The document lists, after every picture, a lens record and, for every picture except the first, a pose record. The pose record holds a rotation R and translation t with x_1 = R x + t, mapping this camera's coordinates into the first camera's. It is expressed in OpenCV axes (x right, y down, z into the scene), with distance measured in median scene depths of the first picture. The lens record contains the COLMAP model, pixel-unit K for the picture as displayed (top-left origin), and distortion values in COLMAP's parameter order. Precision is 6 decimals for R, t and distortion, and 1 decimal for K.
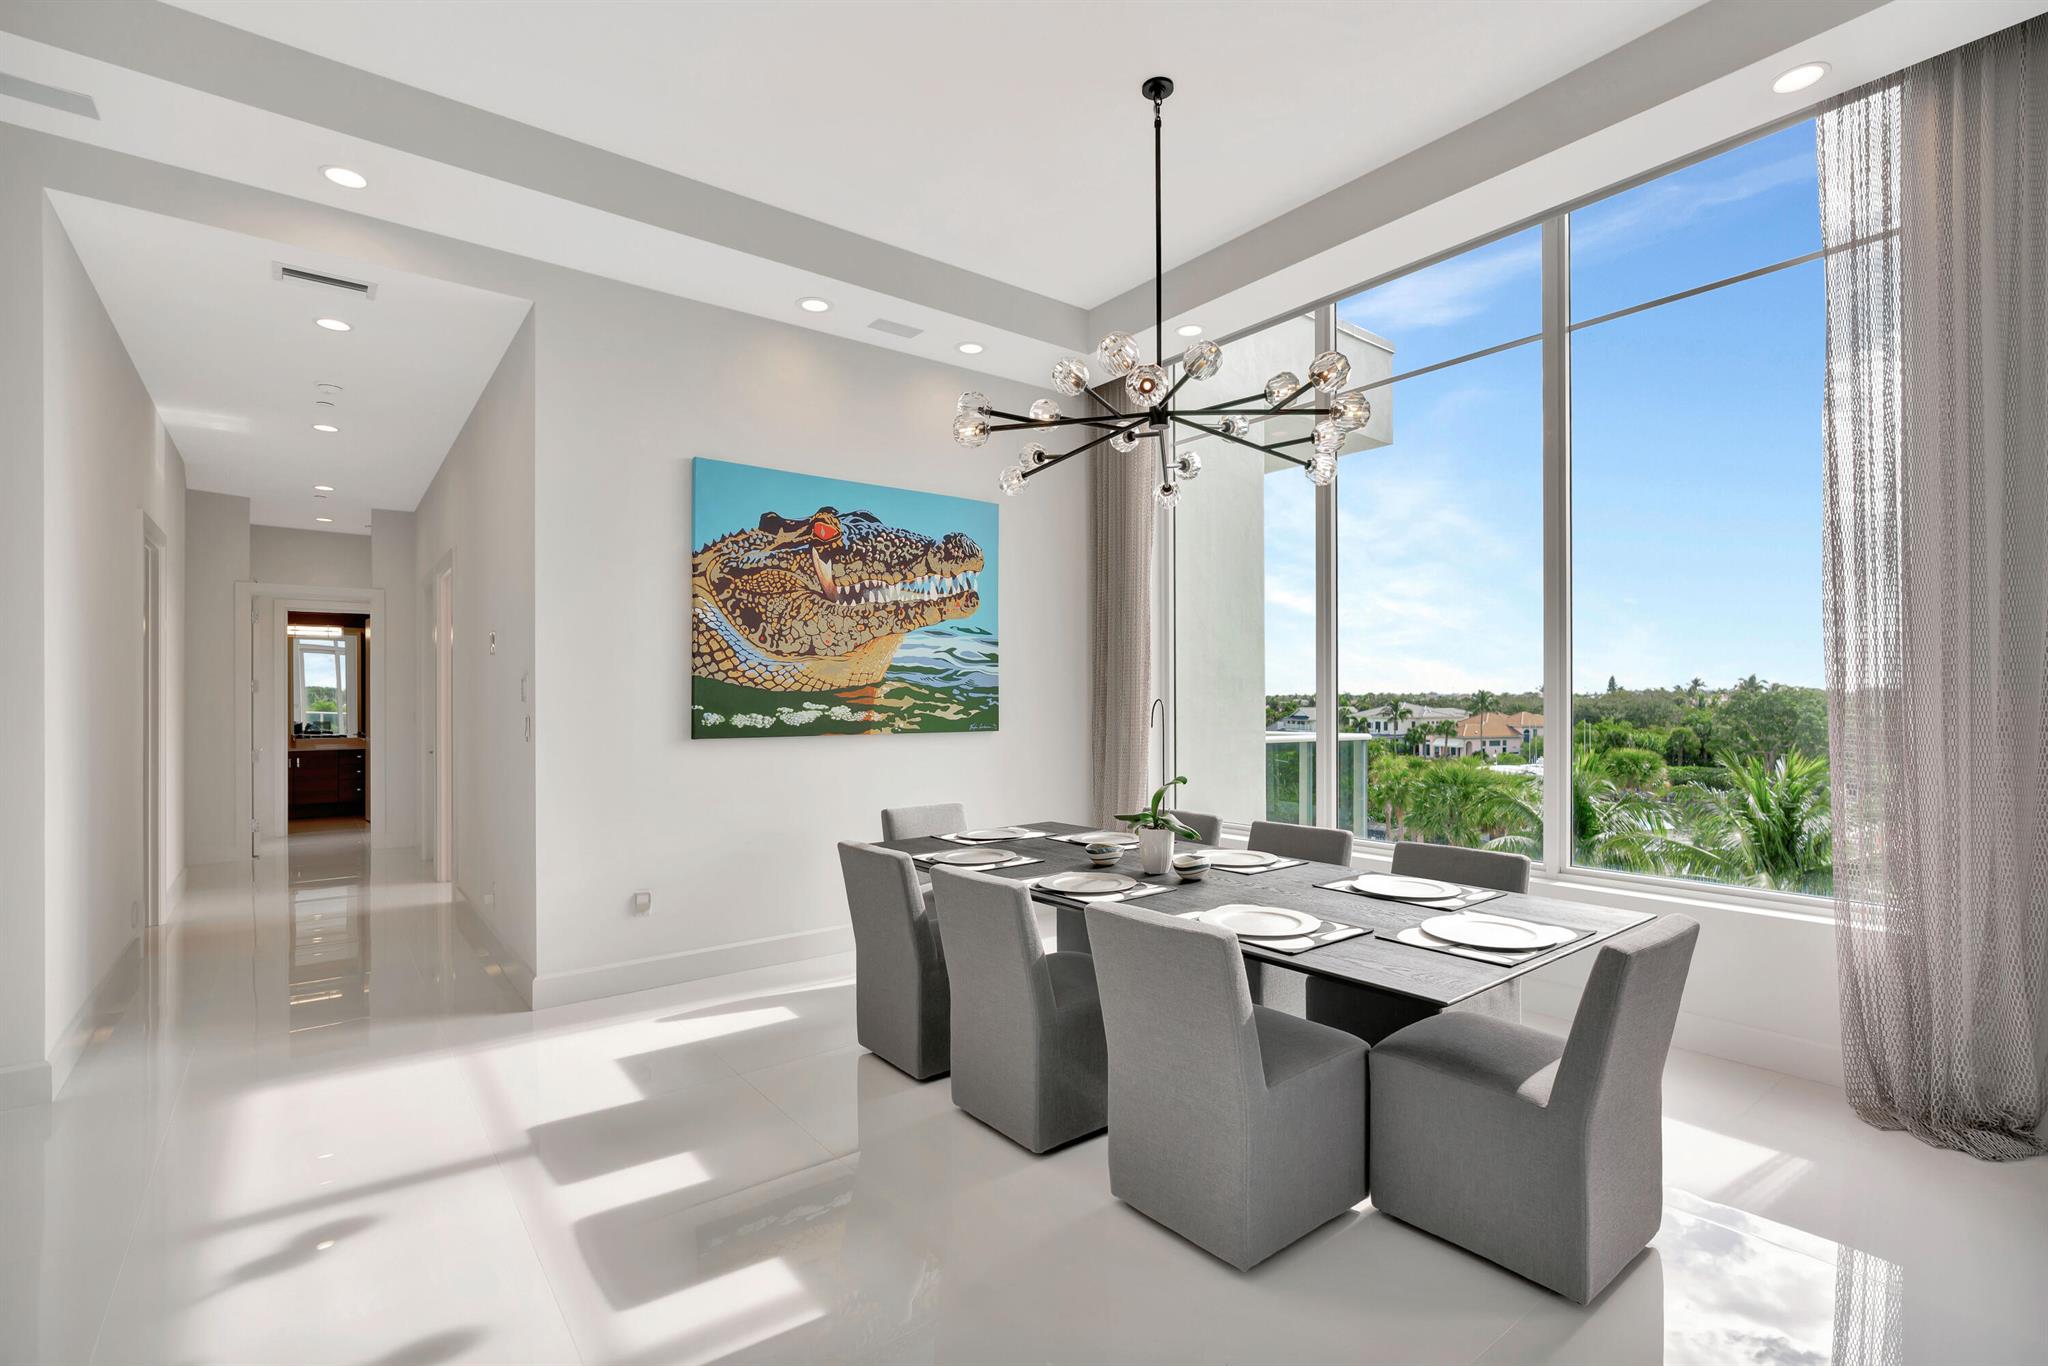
lens RADIAL K [[921.7, 0, 1005.2], [0, 921.7, 691.2], [0, 0, 1]] dist [-0.017540, 0.007179]
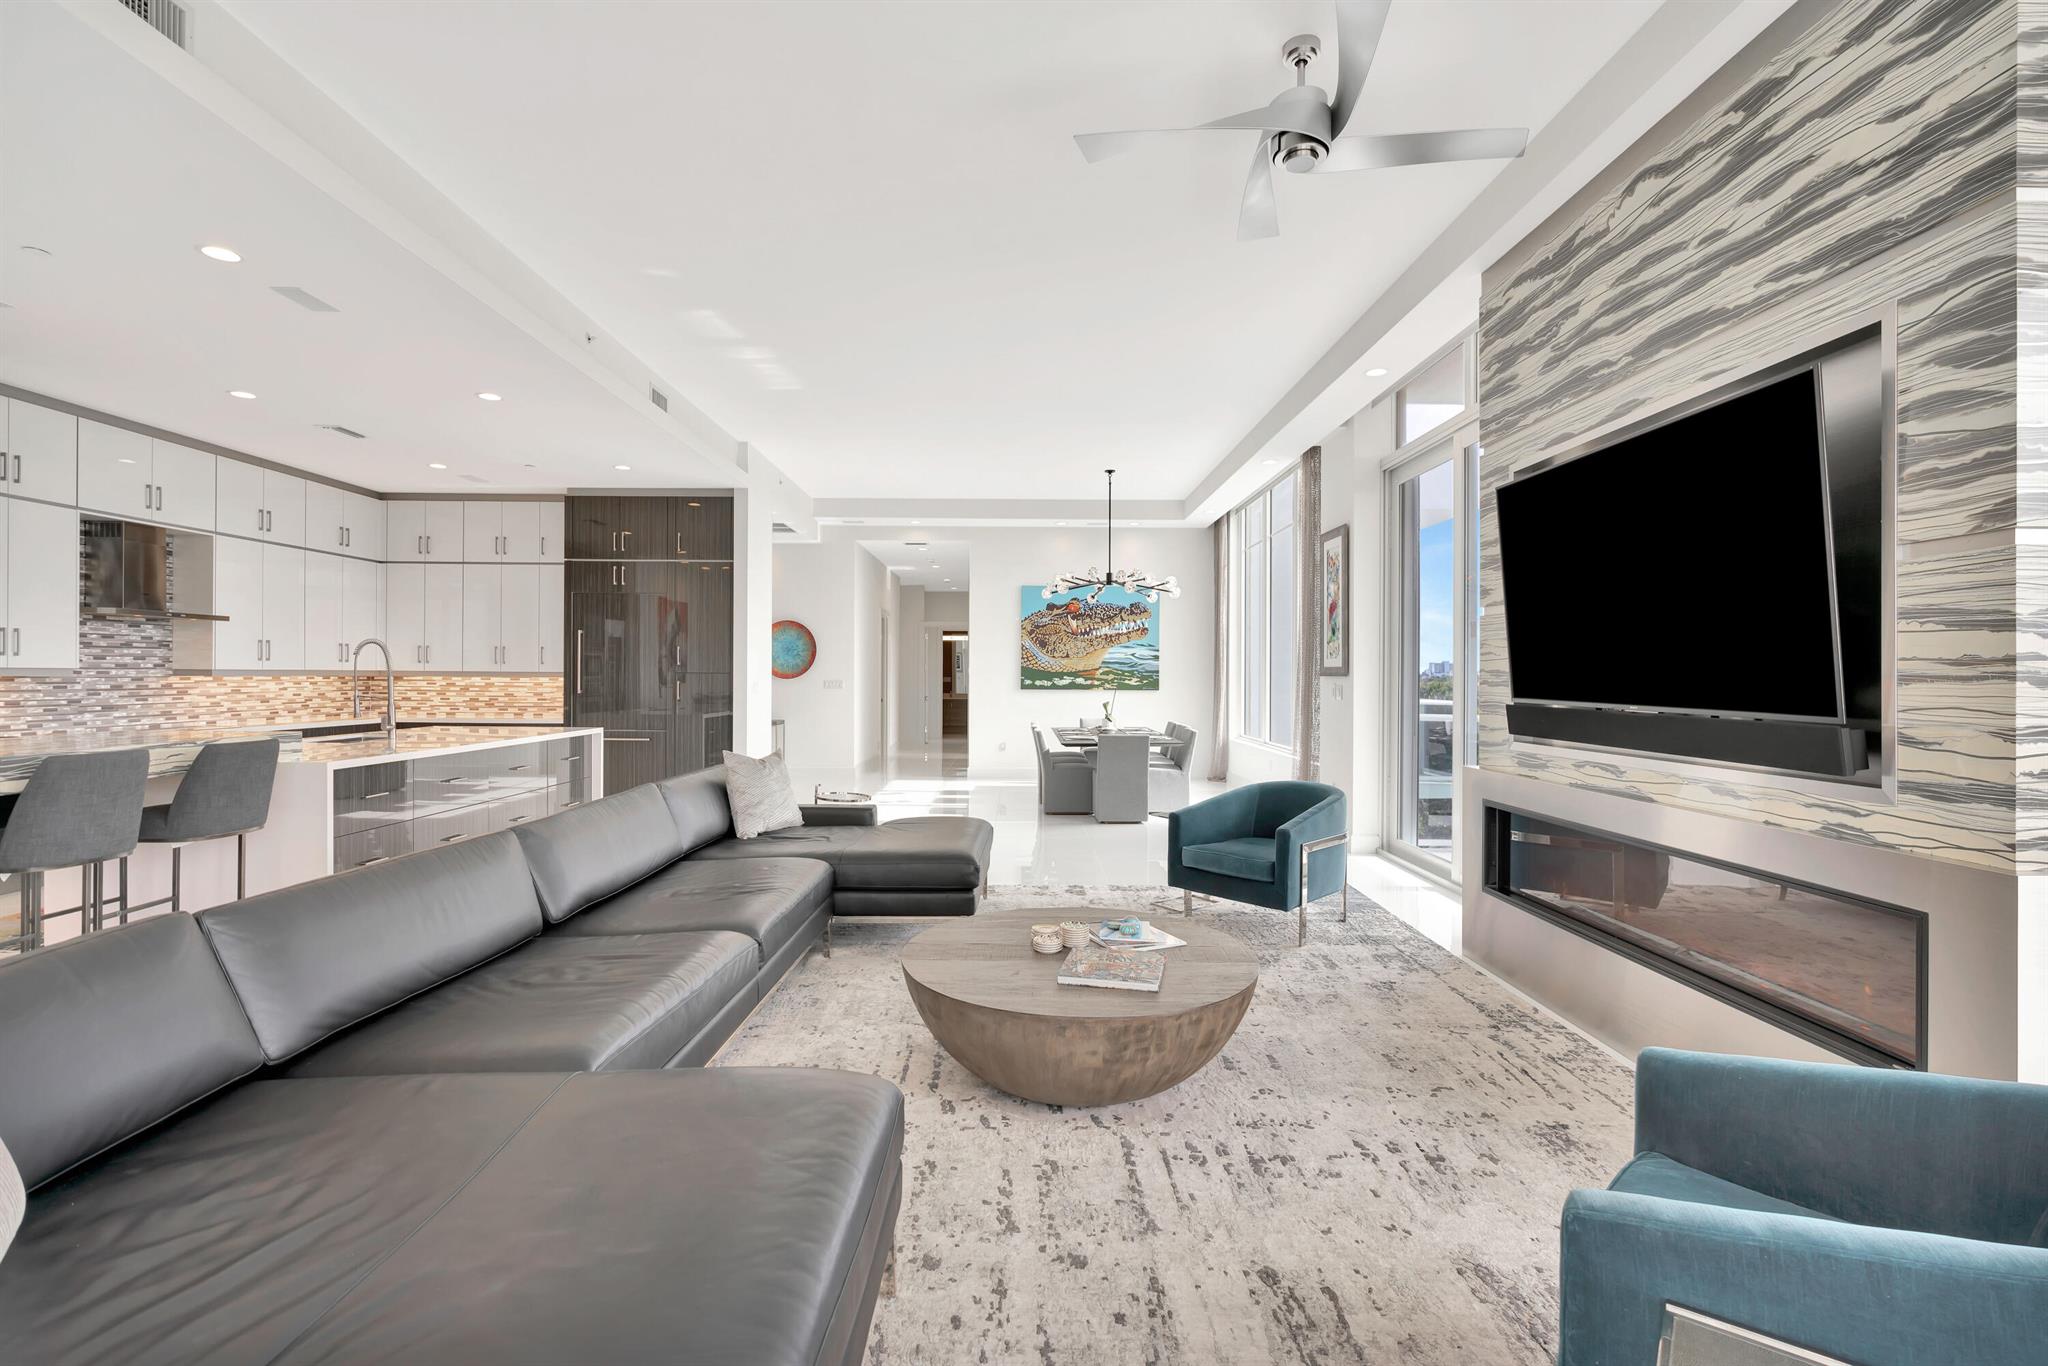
lens RADIAL K [[921.7, 0, 1030.3], [0, 921.7, 682.3], [0, 0, 1]] dist [-0.017540, 0.007179]
pose [[0.805209, 0.013058, -0.592847, 1.166496], [-0.004747, 0.999867, 0.015575, -0.009699], [0.592972, -0.009727, 0.805164, -1.062946]]
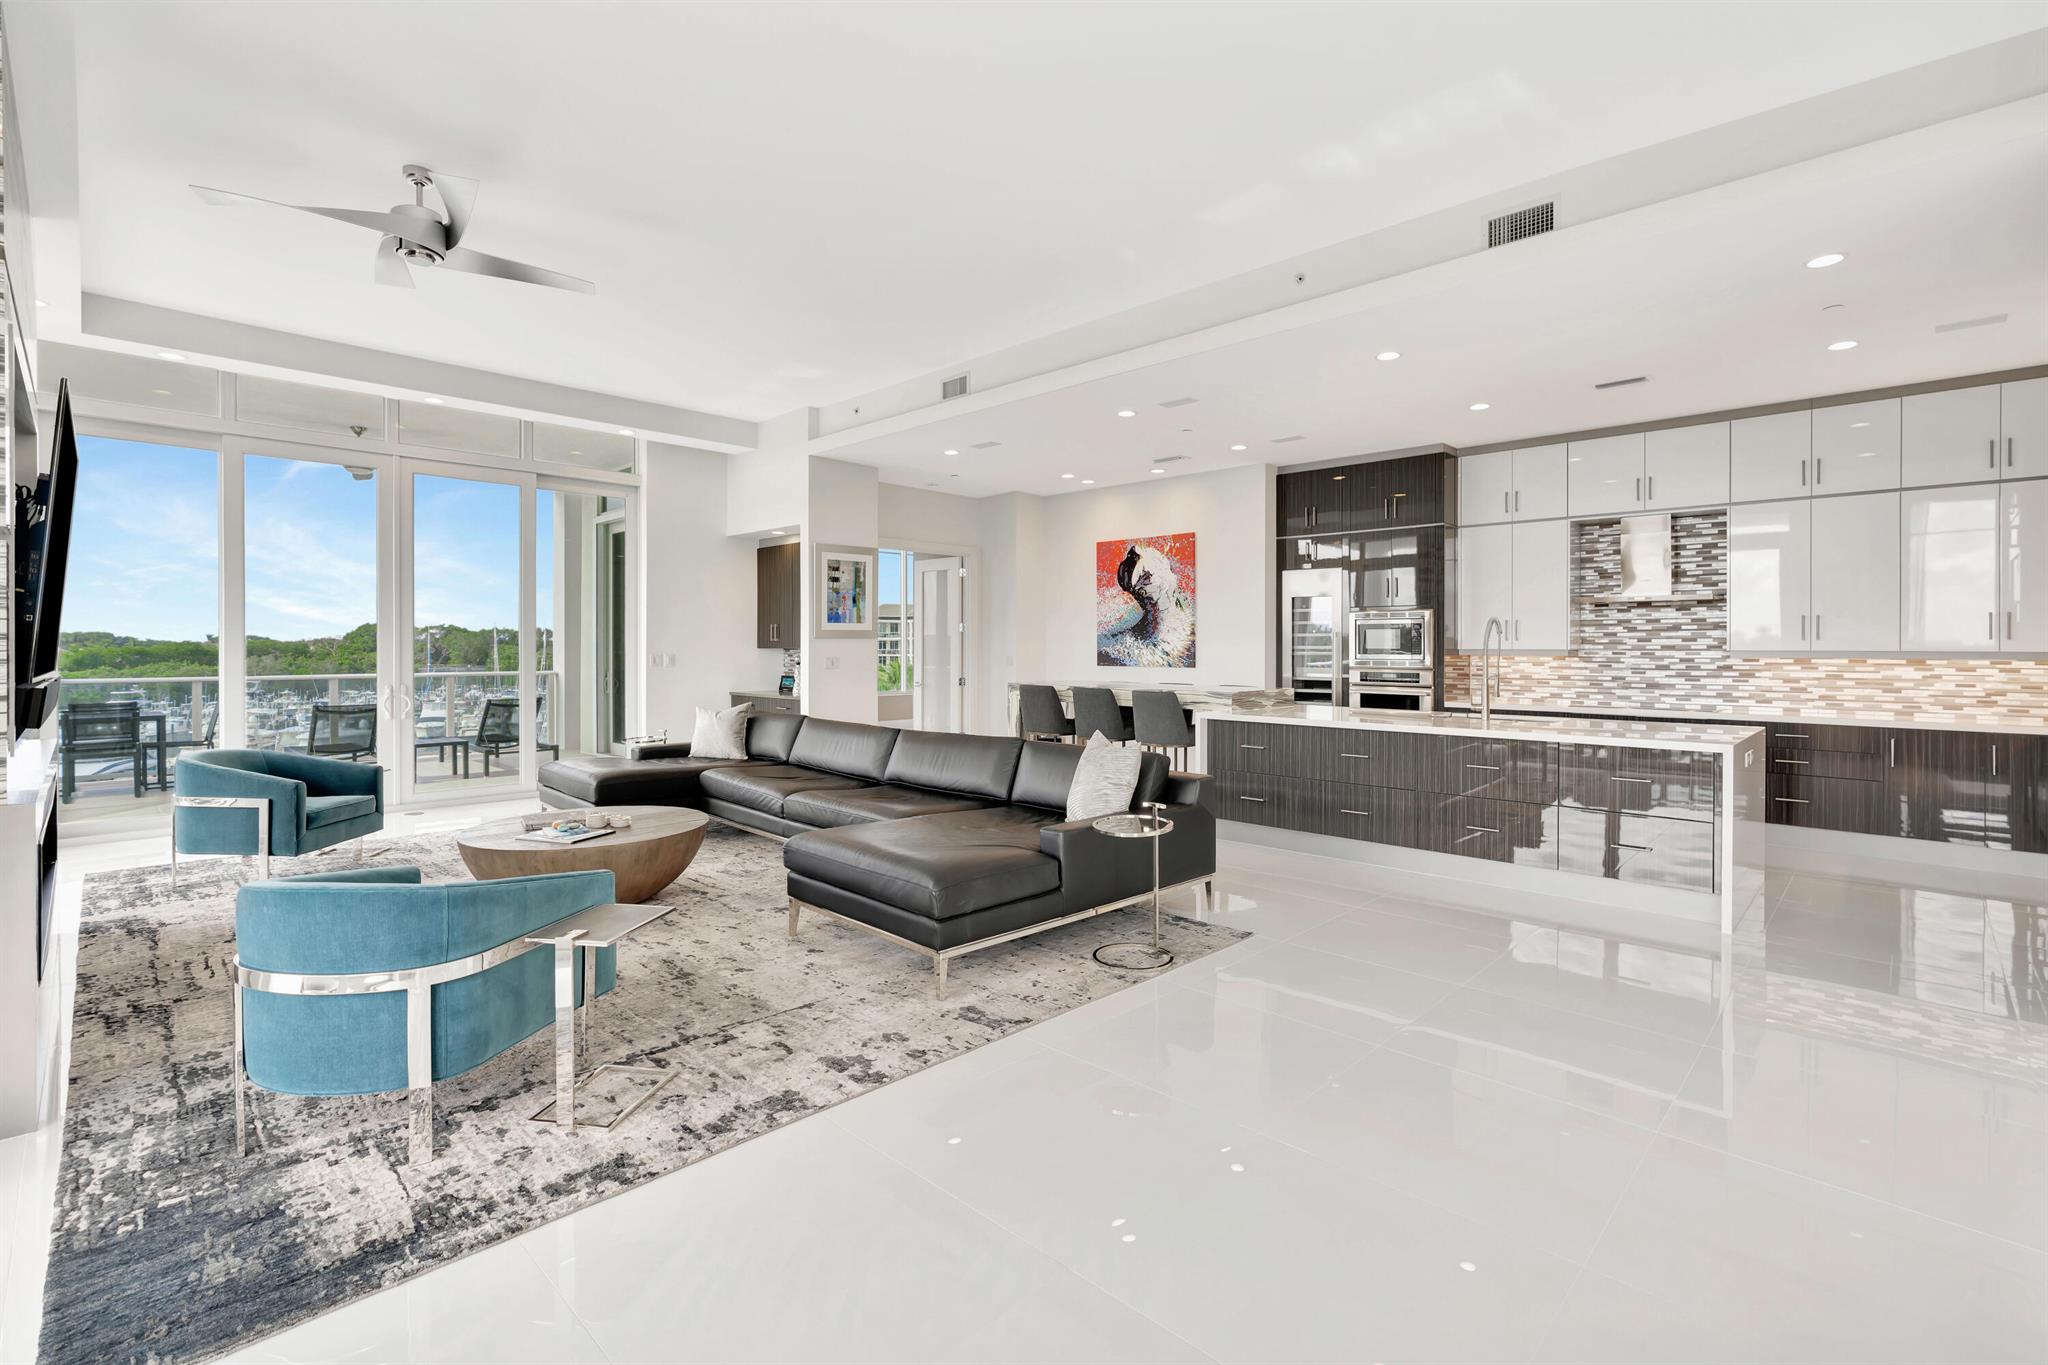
lens RADIAL K [[921.7, 0, 1018.2], [0, 921.7, 655.8], [0, 0, 1]] dist [-0.017540, 0.007179]
pose [[-0.990115, 0.002009, -0.140240, 0.484442], [0.001804, 0.999997, 0.001591, 0.002981], [0.140243, 0.001322, -0.990116, 0.537023]]
